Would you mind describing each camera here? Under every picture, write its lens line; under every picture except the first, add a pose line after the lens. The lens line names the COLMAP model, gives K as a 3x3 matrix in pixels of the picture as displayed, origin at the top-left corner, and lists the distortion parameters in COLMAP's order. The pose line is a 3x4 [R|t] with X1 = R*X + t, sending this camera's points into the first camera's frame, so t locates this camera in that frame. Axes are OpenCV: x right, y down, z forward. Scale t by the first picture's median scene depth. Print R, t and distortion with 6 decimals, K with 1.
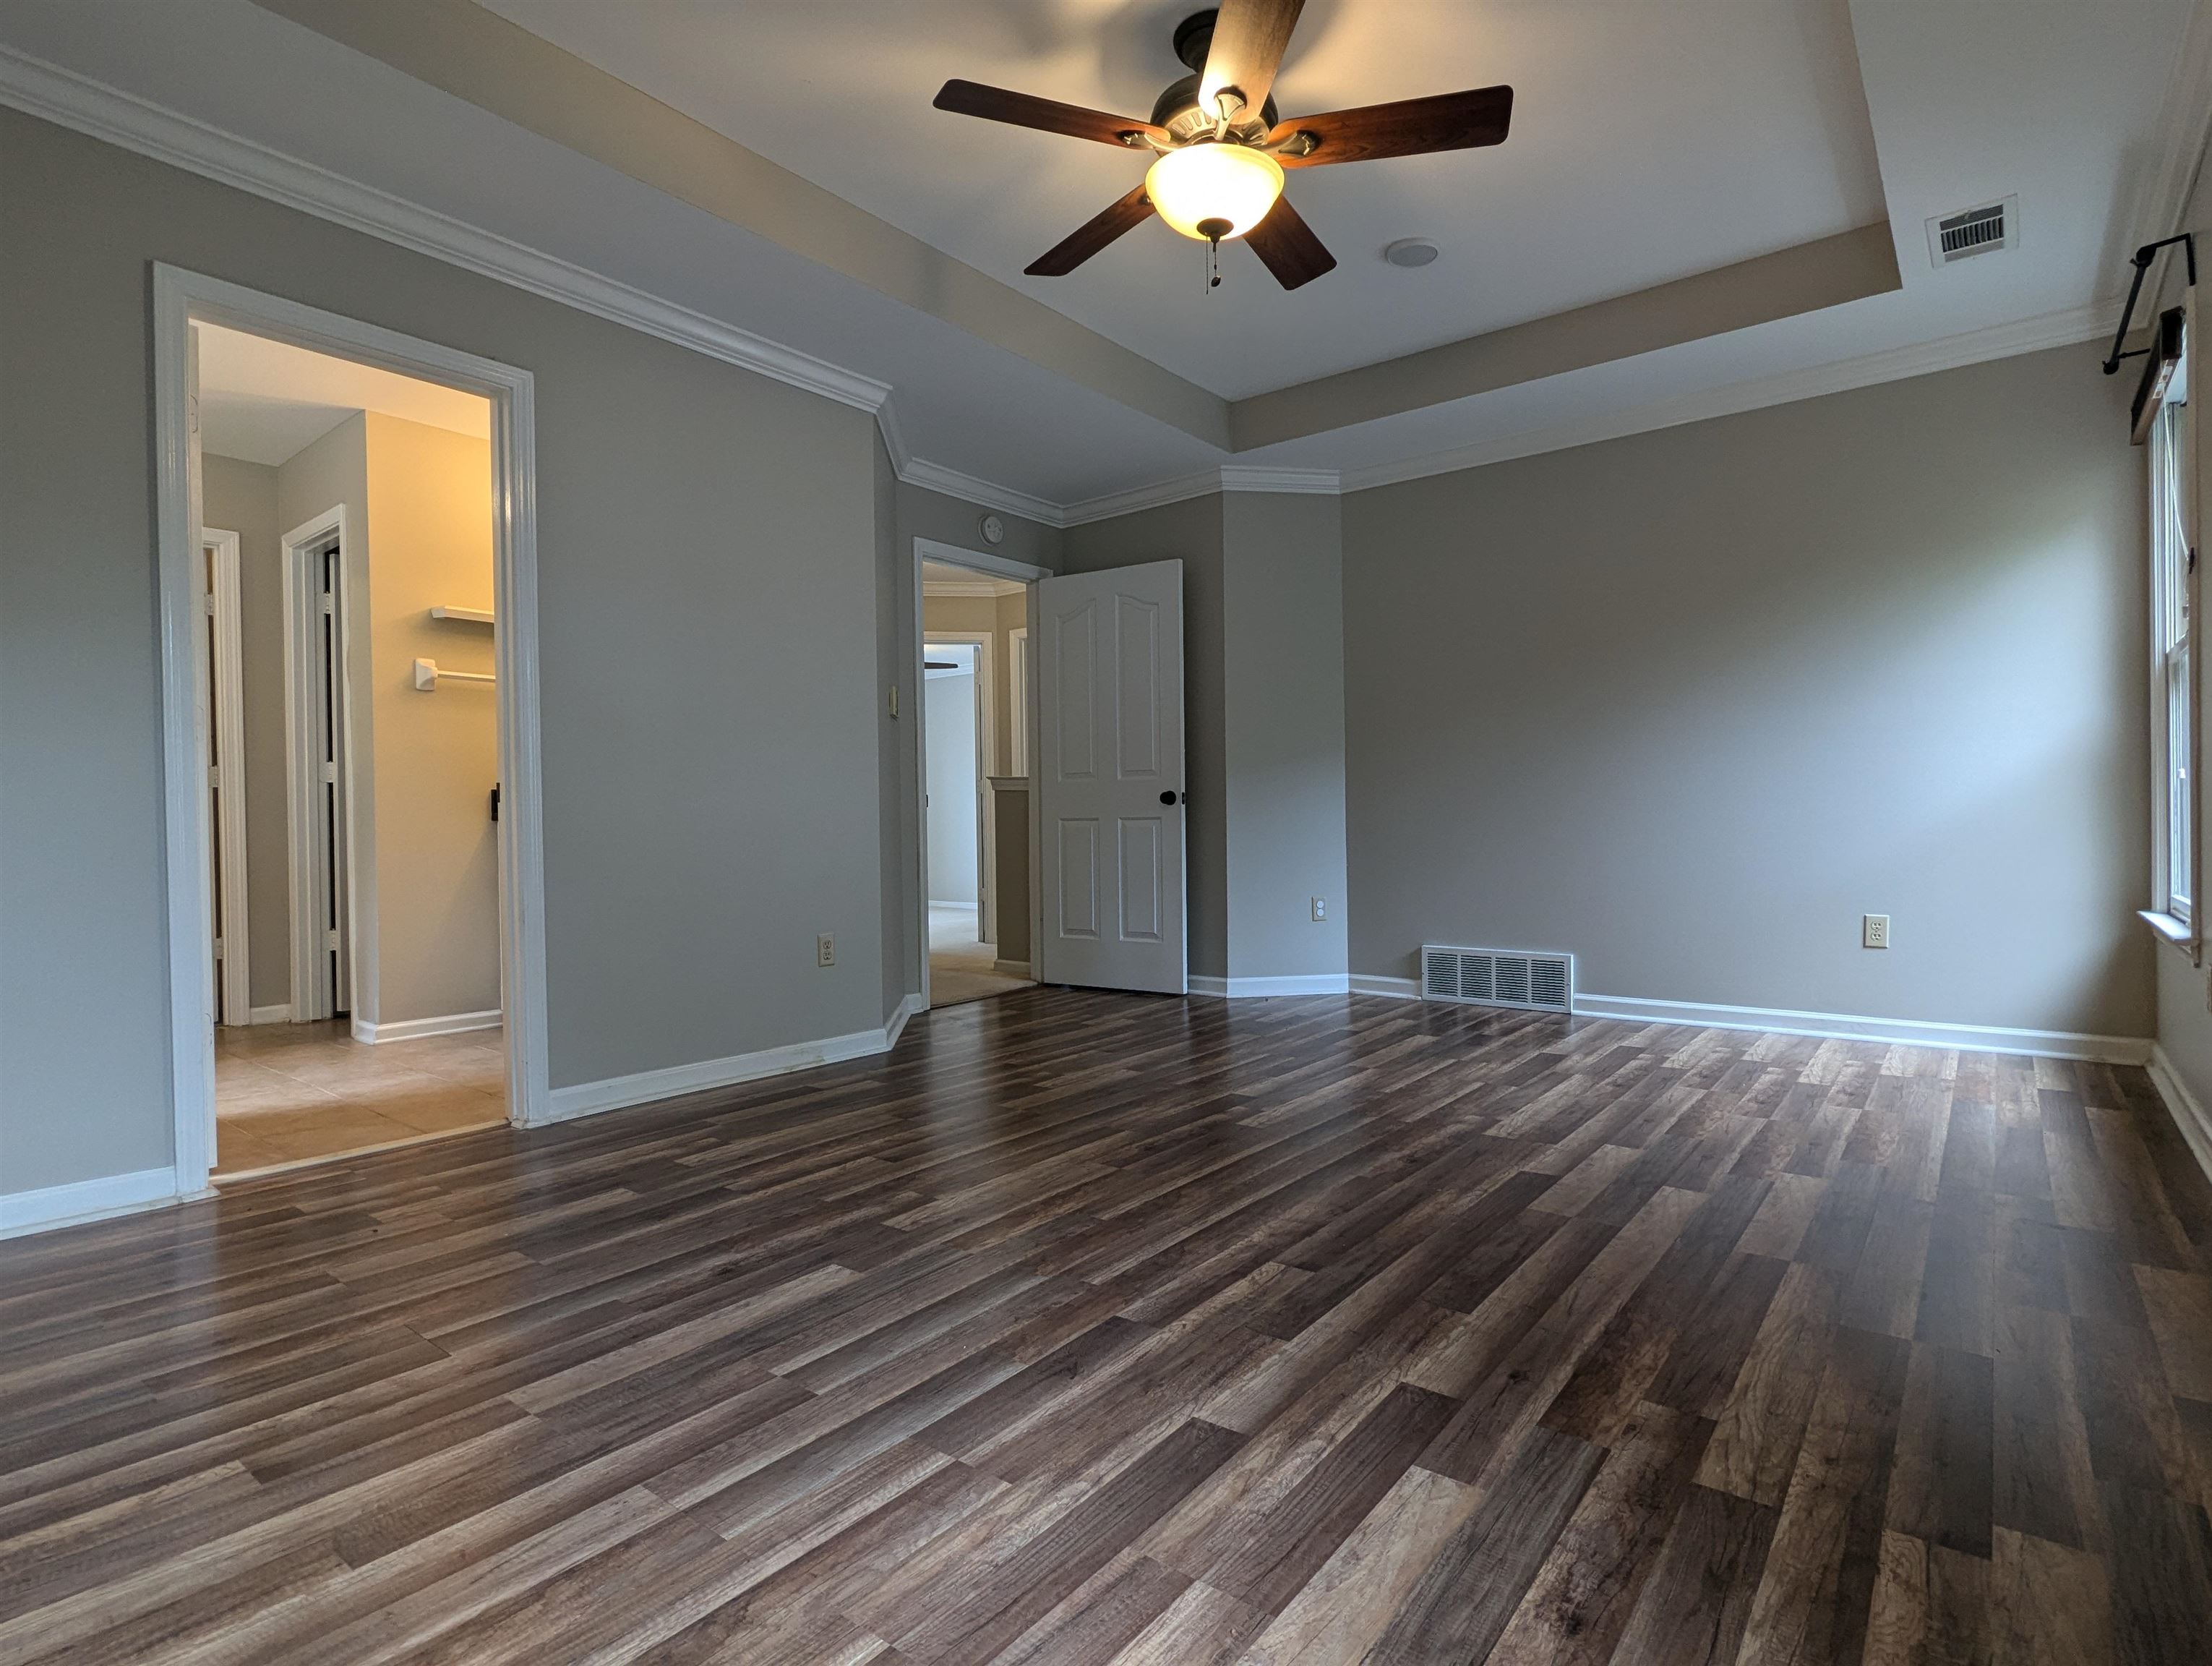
lens RADIAL K [[1120.4, 0, 1103.7], [0, 1120.4, 833.6], [0, 0, 1]] dist [-0.002551, -0.000545]
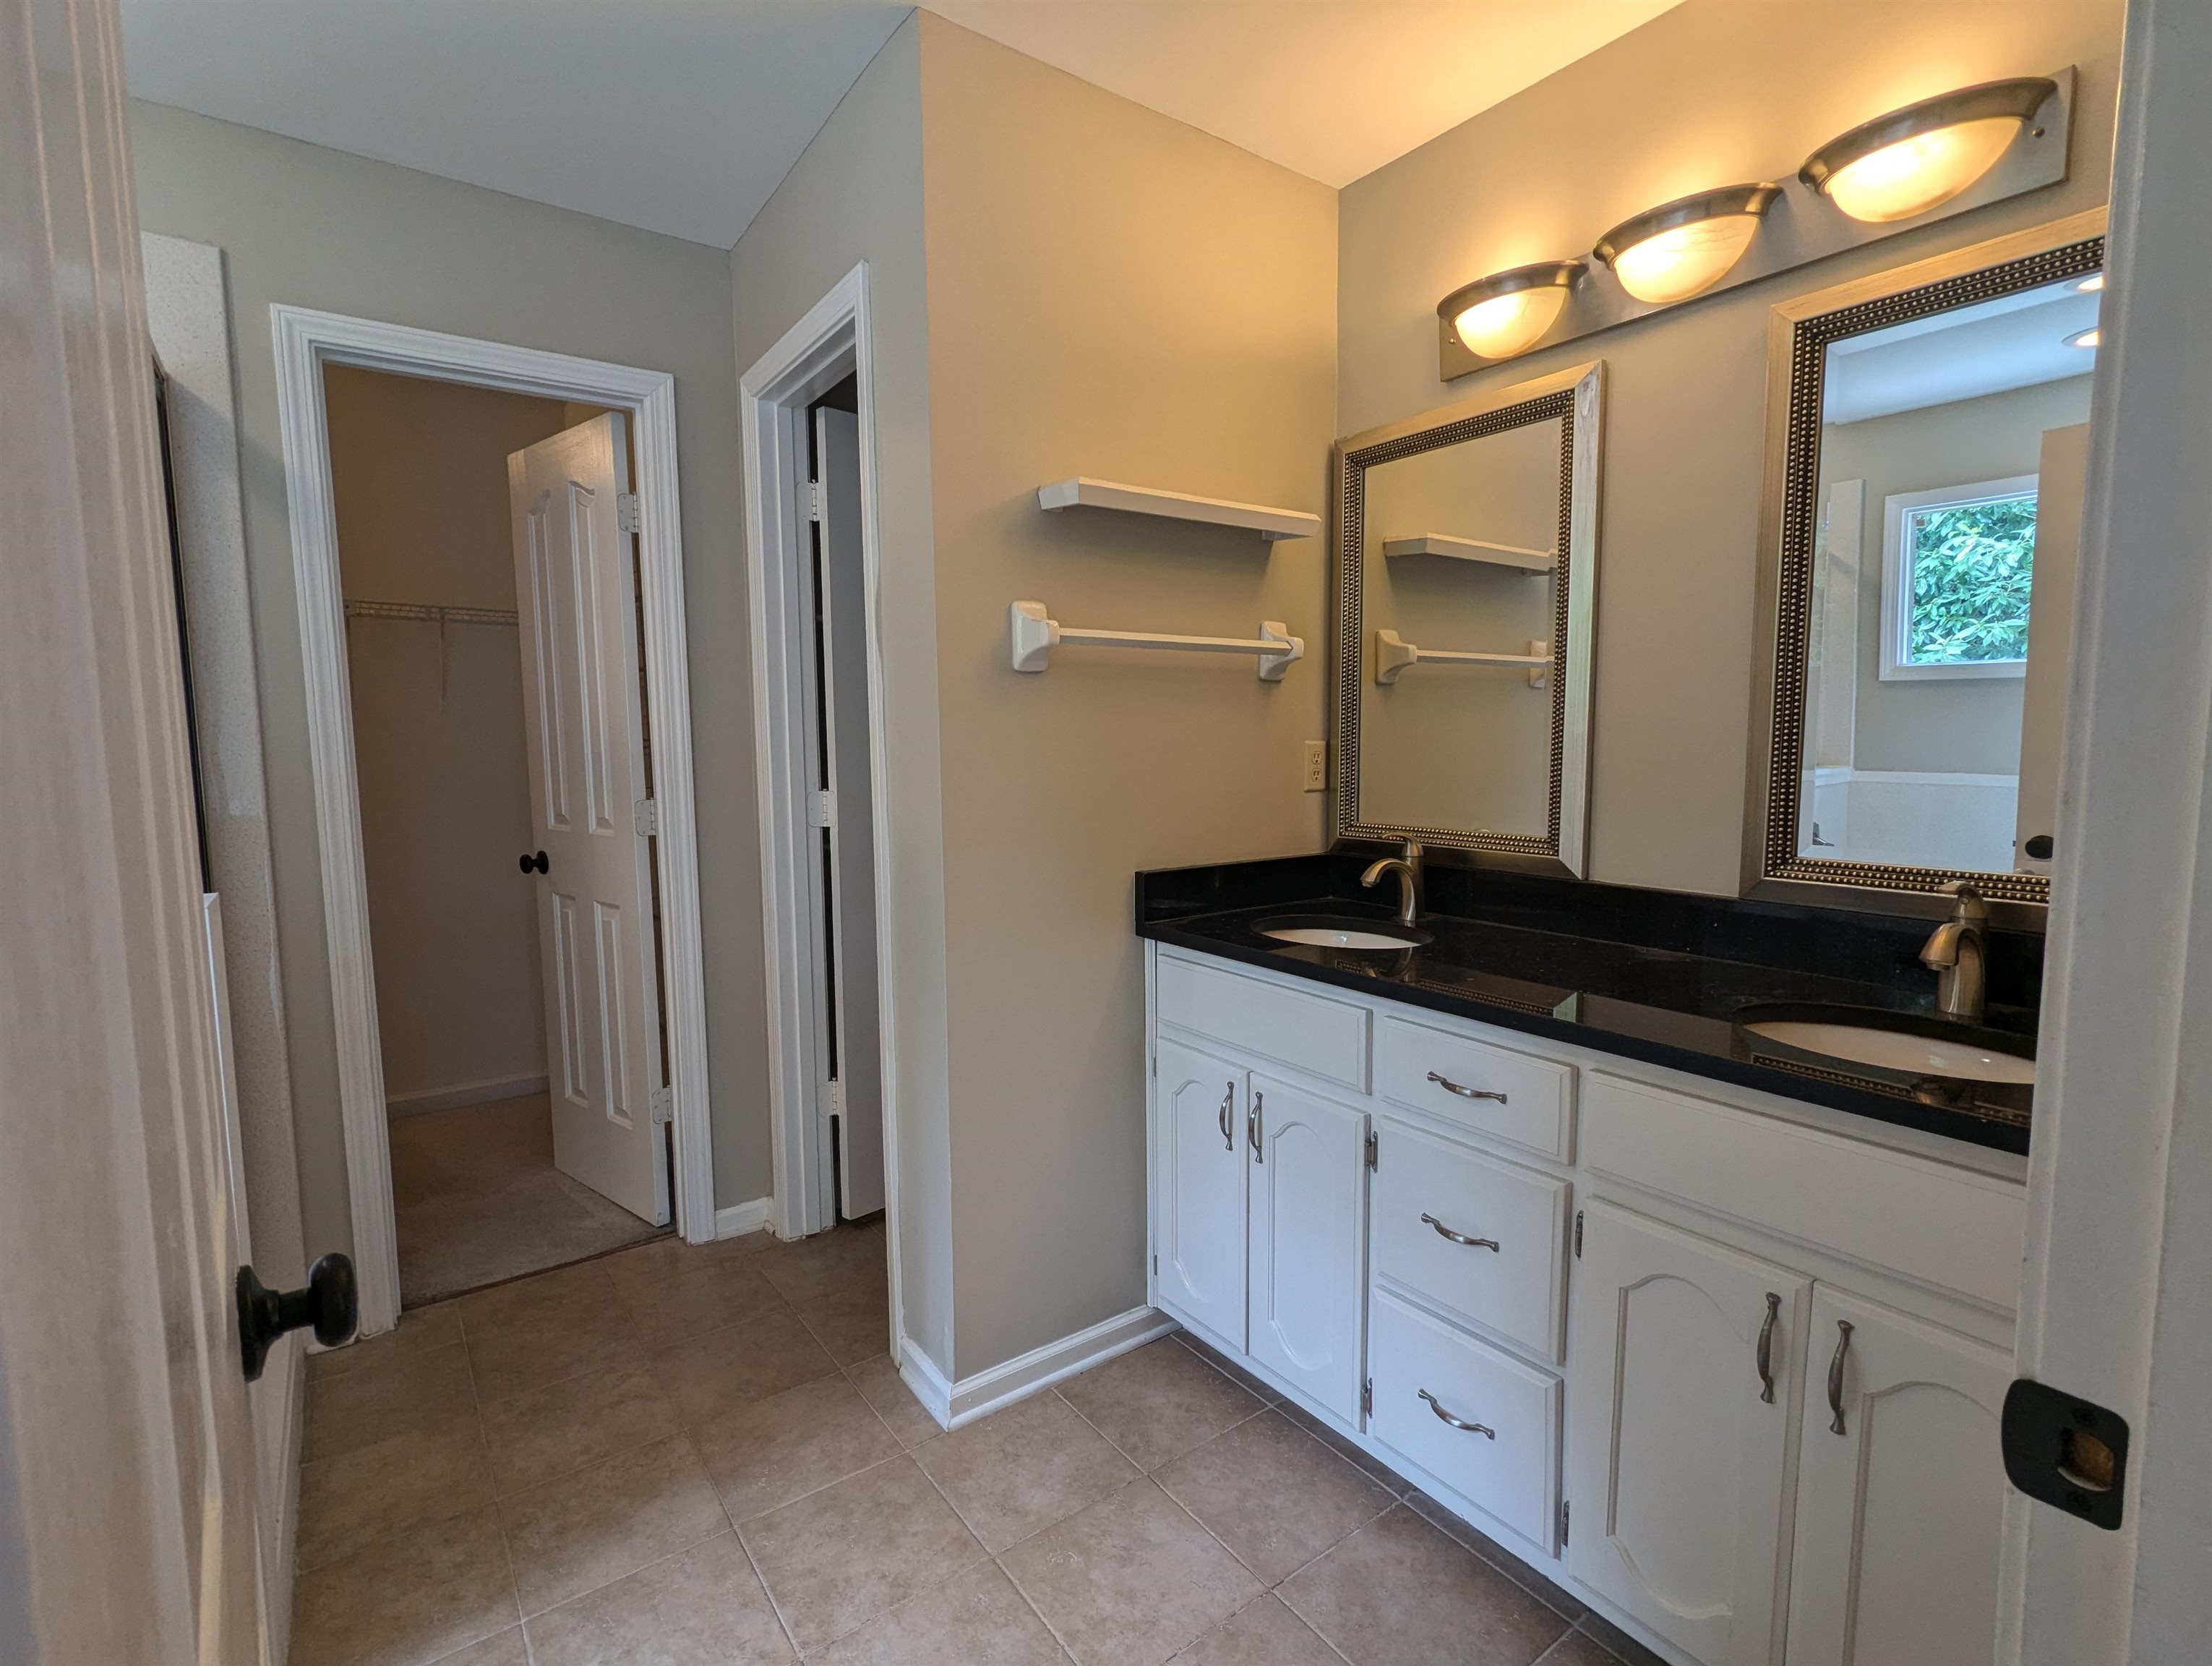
lens RADIAL K [[1039.2, 0, 1100.2], [0, 1039.2, 834.7], [0, 0, 1]] dist [0.001458, -0.000042]
pose [[0.961927, 0.035066, -0.271048, -0.426030], [-0.008789, 0.995191, 0.097559, -0.096387], [0.273166, -0.091463, 0.957609, 0.548895]]
